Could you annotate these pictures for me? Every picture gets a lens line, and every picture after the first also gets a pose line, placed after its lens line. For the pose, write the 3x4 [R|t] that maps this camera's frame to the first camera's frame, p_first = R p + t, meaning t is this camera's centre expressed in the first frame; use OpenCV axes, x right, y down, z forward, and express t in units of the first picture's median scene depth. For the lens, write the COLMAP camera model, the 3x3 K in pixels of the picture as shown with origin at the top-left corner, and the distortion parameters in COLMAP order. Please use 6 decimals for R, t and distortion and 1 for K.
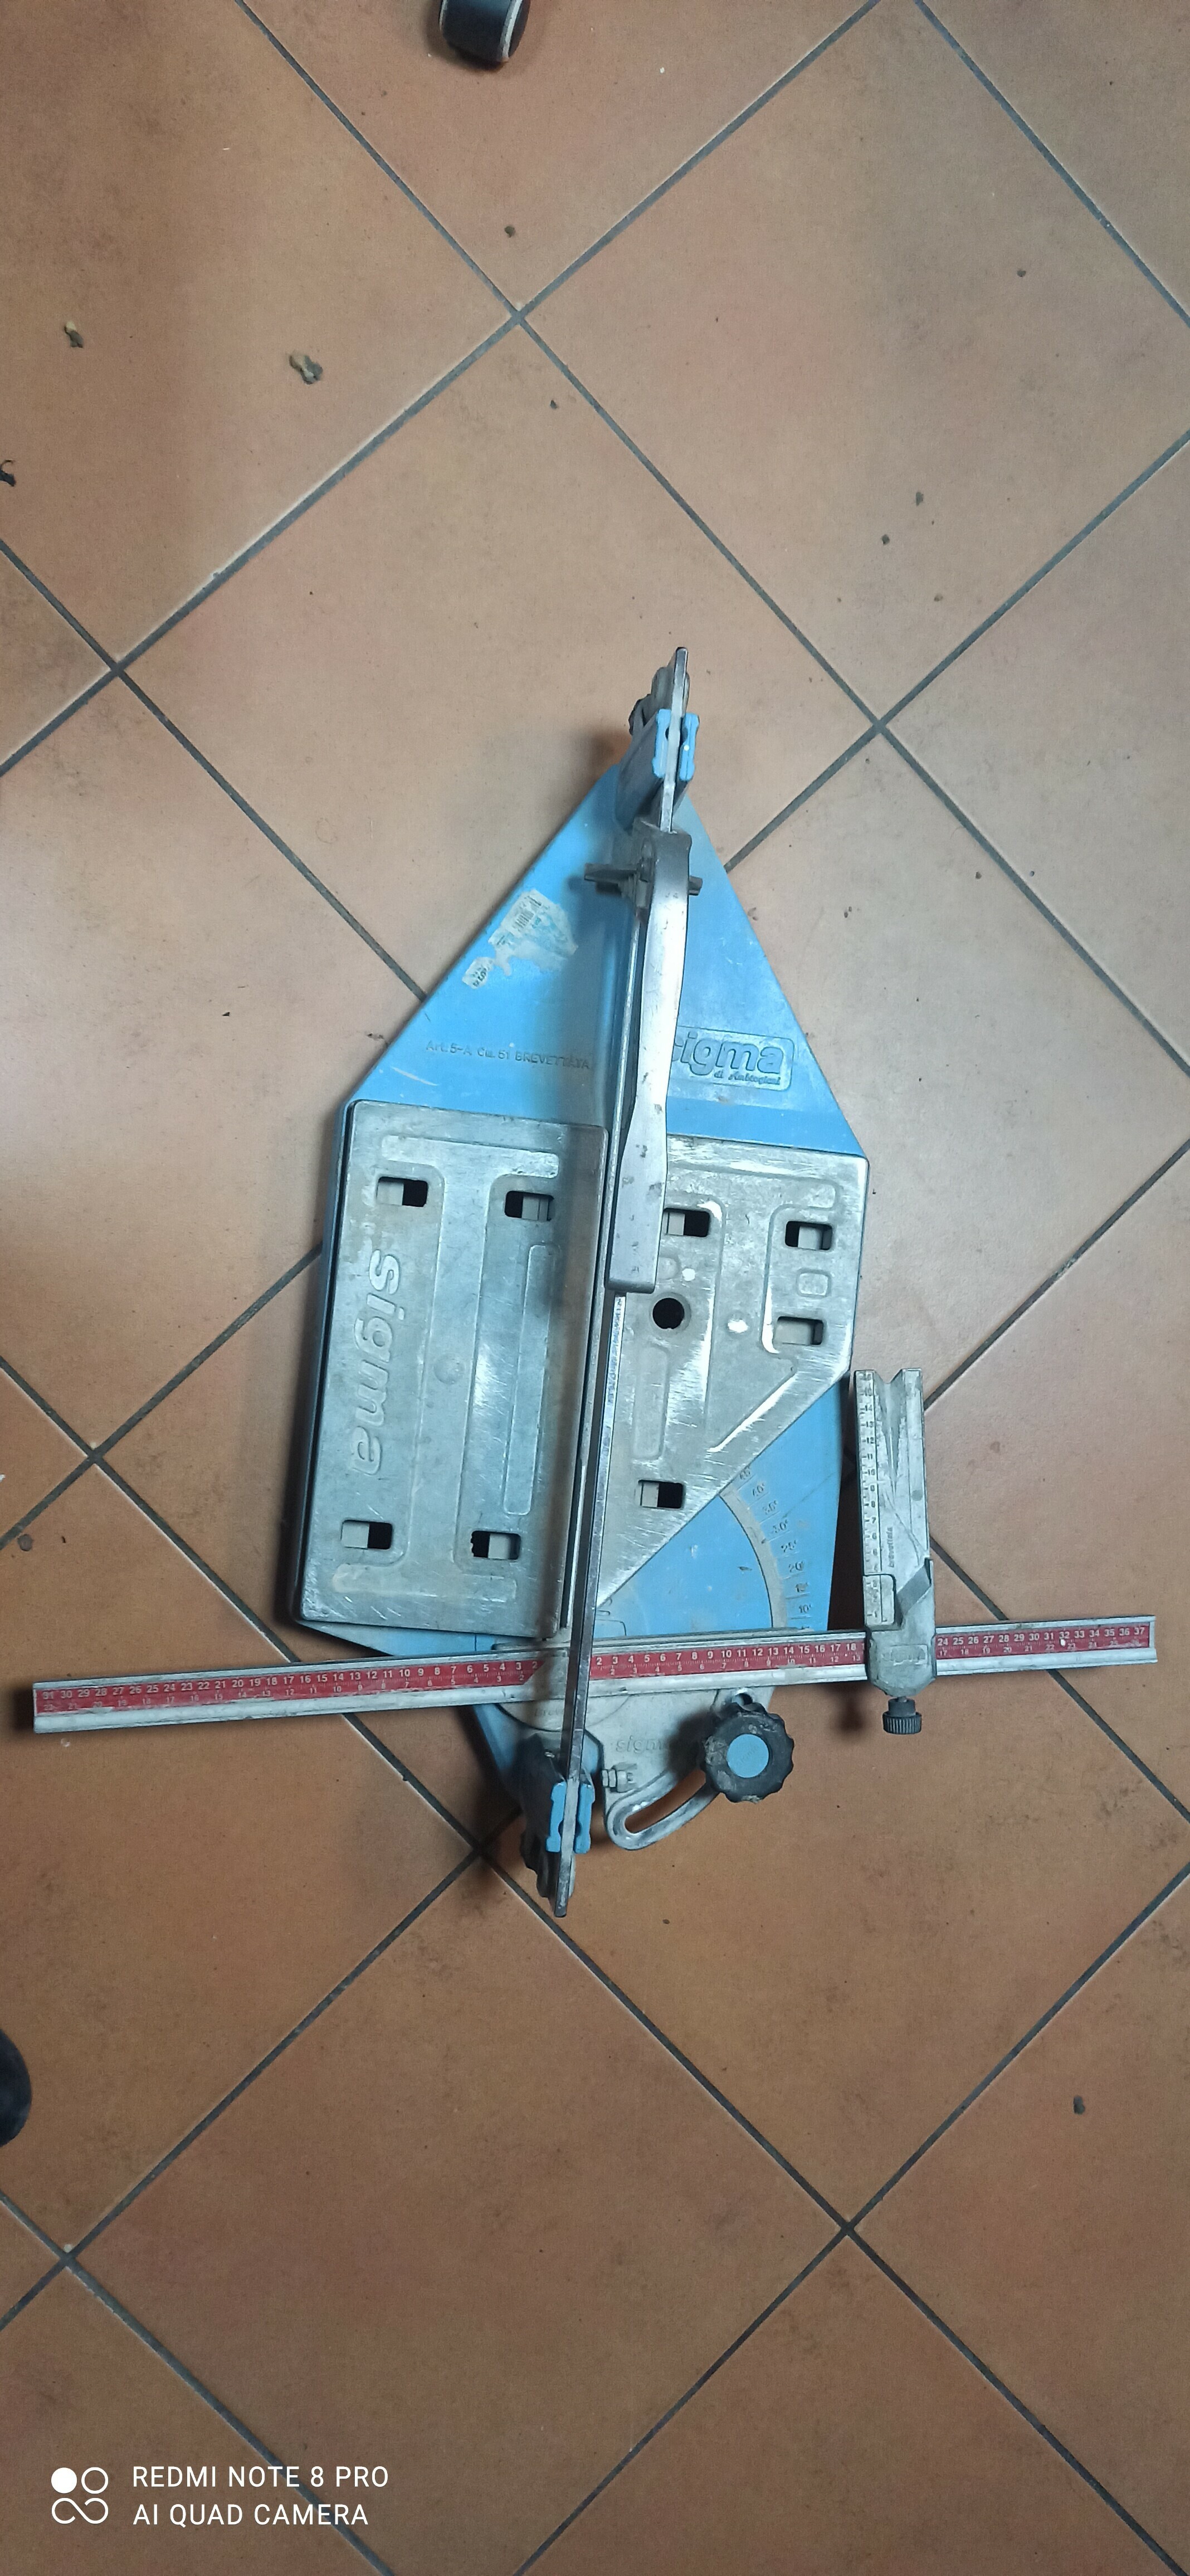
lens RADIAL K [[1923.0, 0, 595.0], [0, 1923.0, 1288.0], [0, 0, 1]] dist [0.053498, -0.086145]
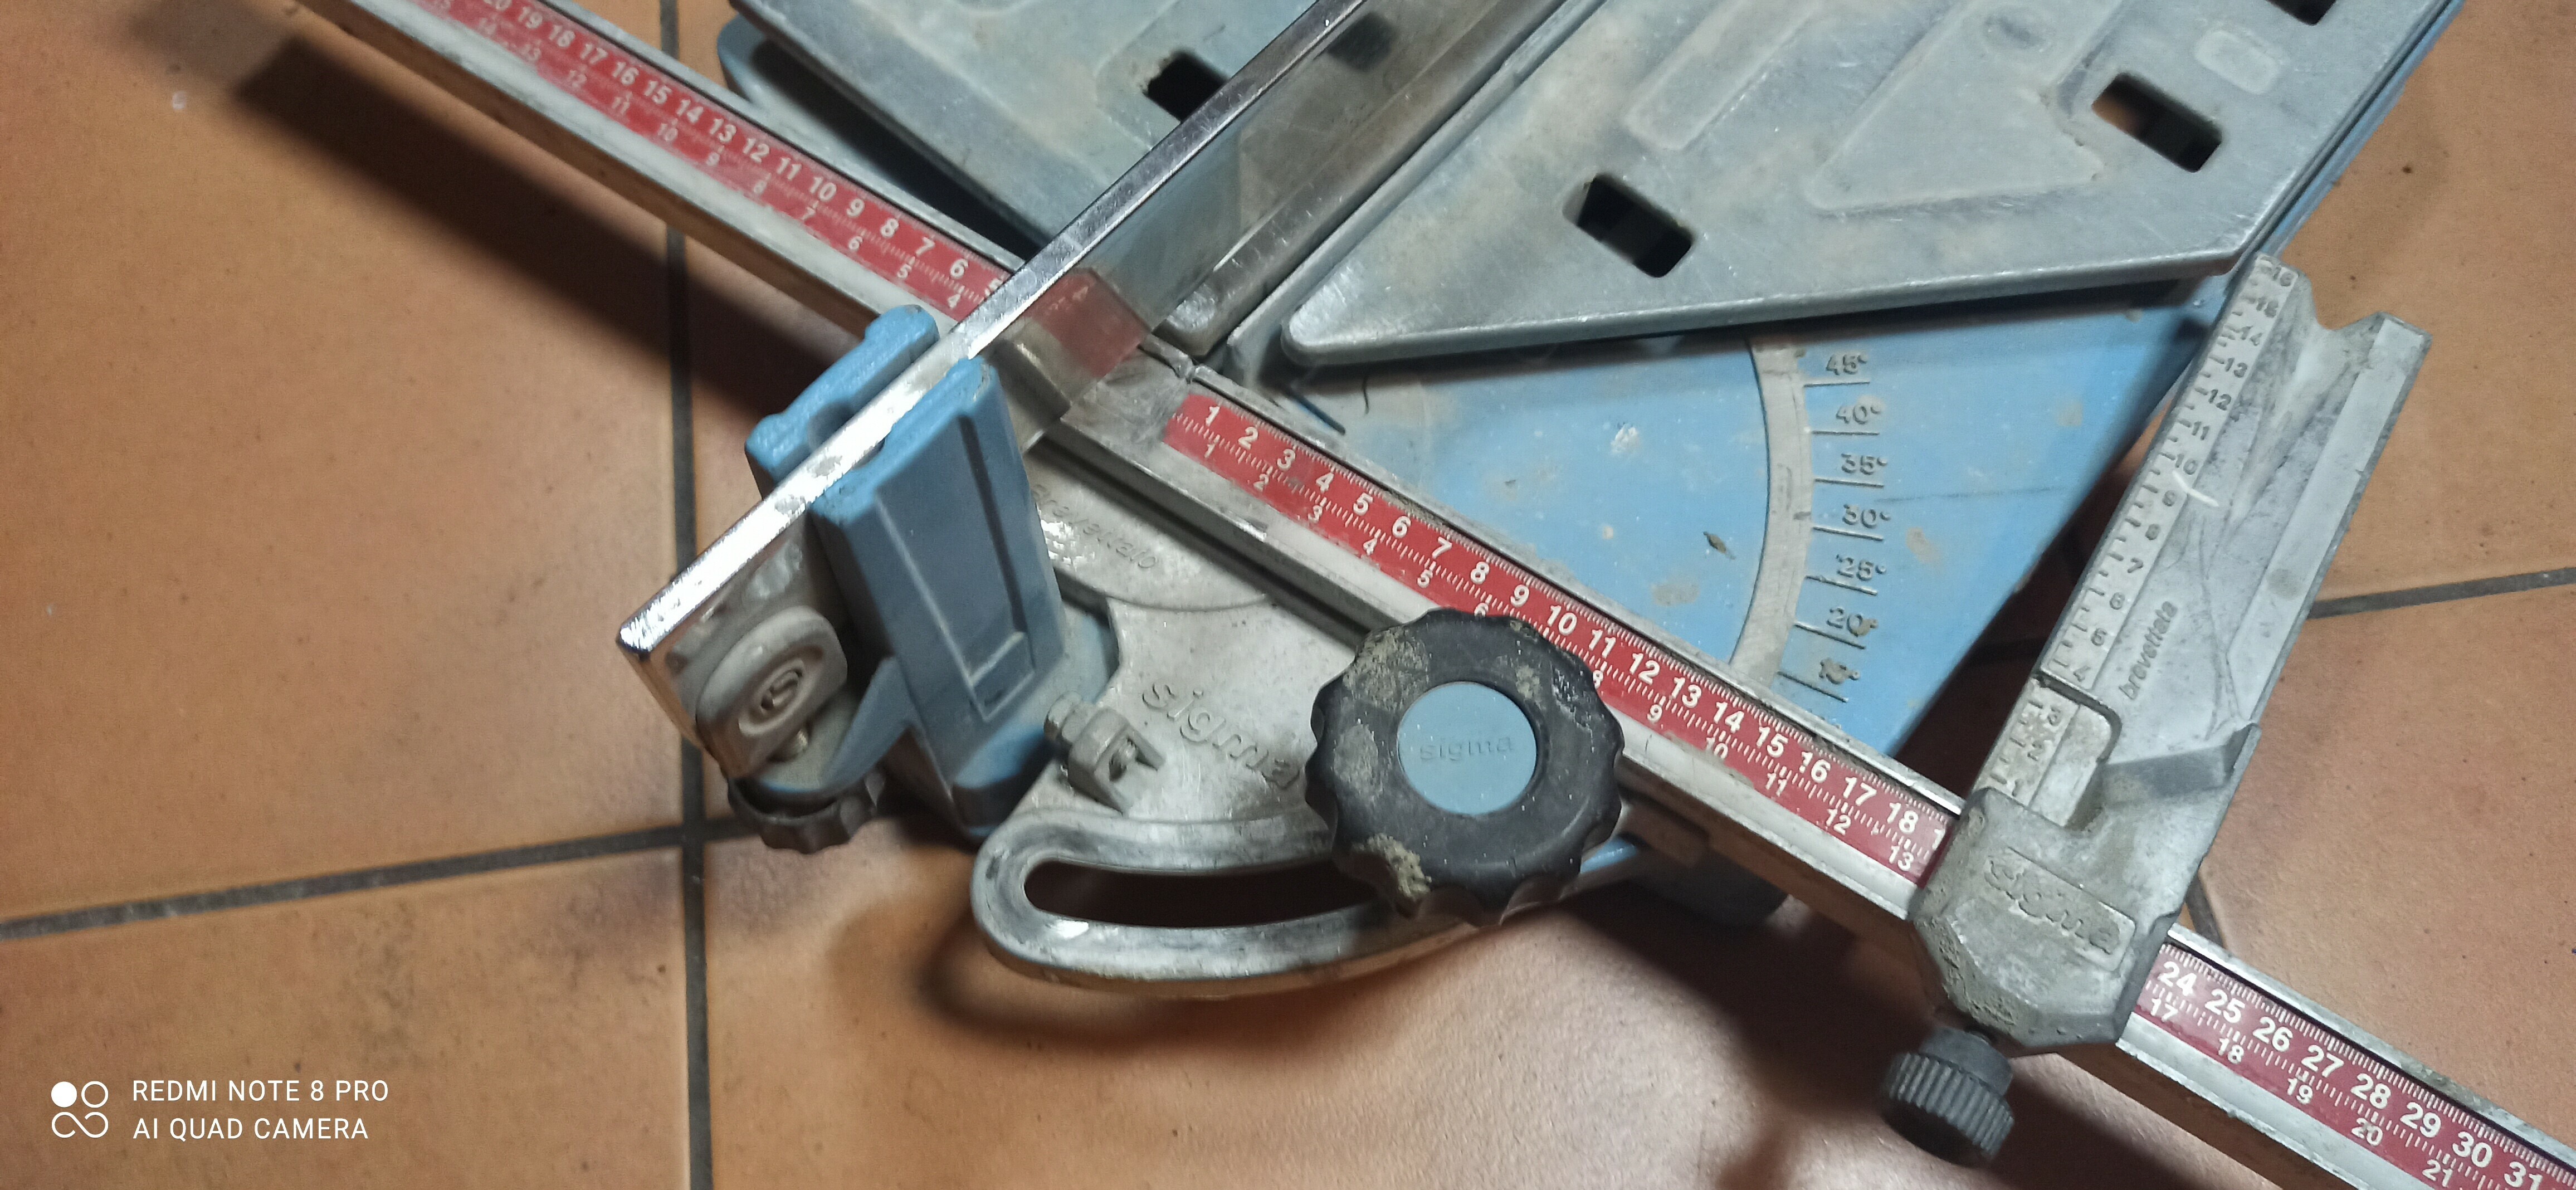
lens RADIAL K [[1923.0, 0, 1288.0], [0, 1923.0, 595.0], [0, 0, 1]] dist [0.053498, -0.086145]
pose [[0.816654, 0.471224, -0.333202, 0.141027], [-0.569767, 0.750204, -0.335498, 0.330980], [0.091875, 0.463833, 0.881146, 0.694867]]
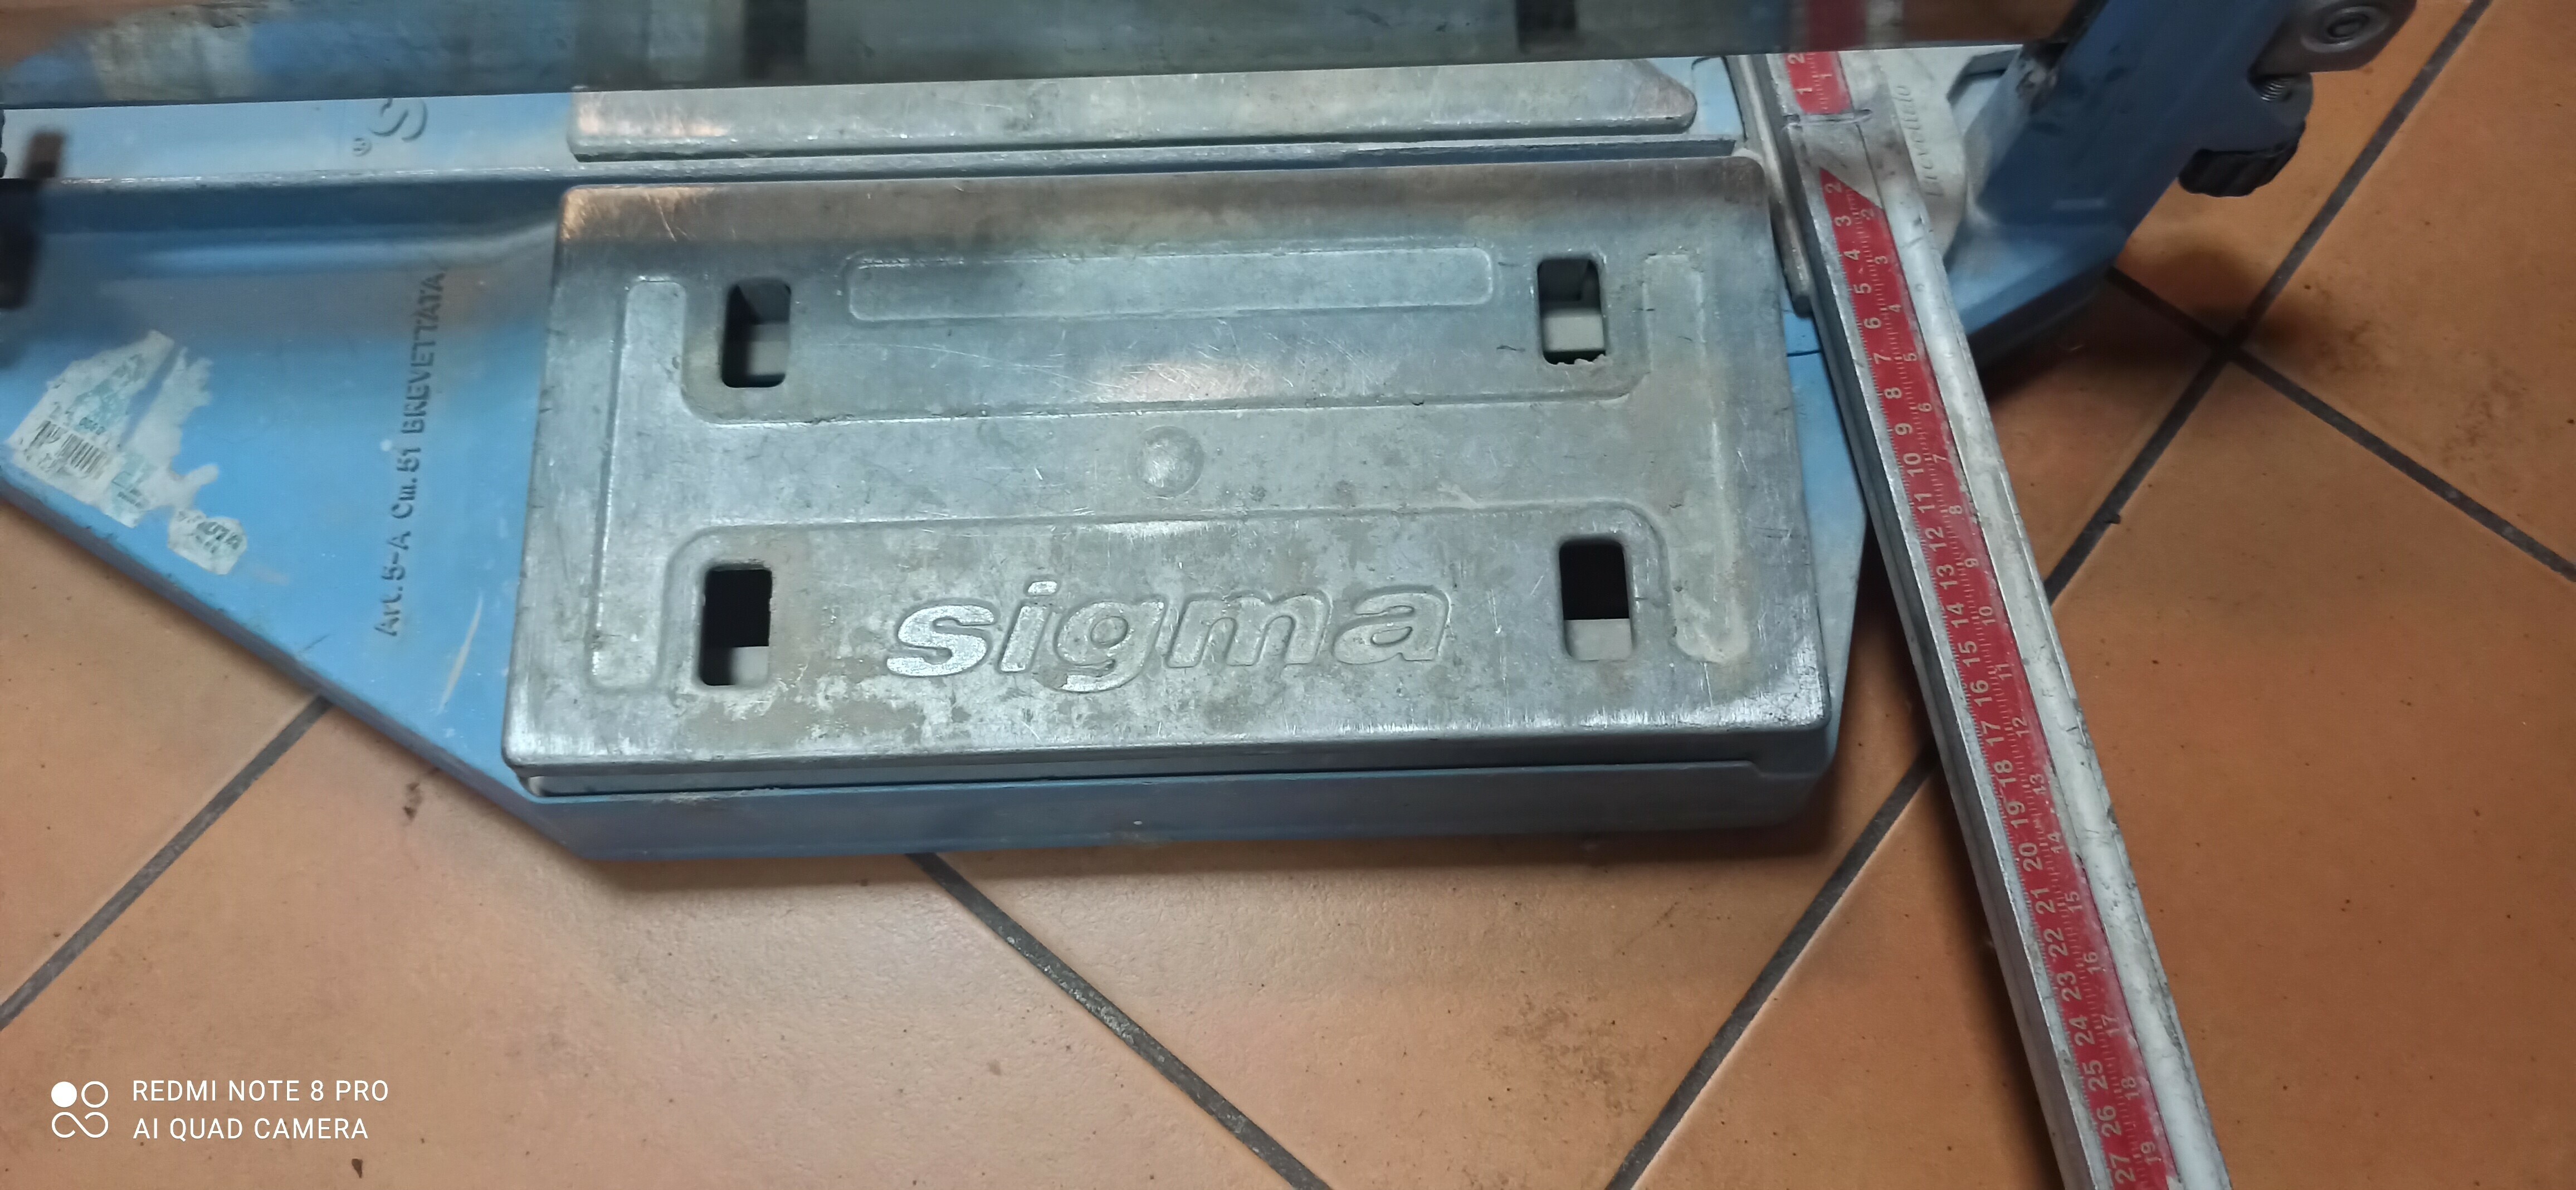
lens RADIAL K [[1923.0, 0, 1288.0], [0, 1923.0, 595.0], [0, 0, 1]] dist [0.053498, -0.086145]
pose [[-0.128150, -0.971536, 0.199235, -0.186881], [0.991323, -0.119554, 0.054646, 0.041809], [-0.029271, 0.204509, 0.978427, 0.598931]]
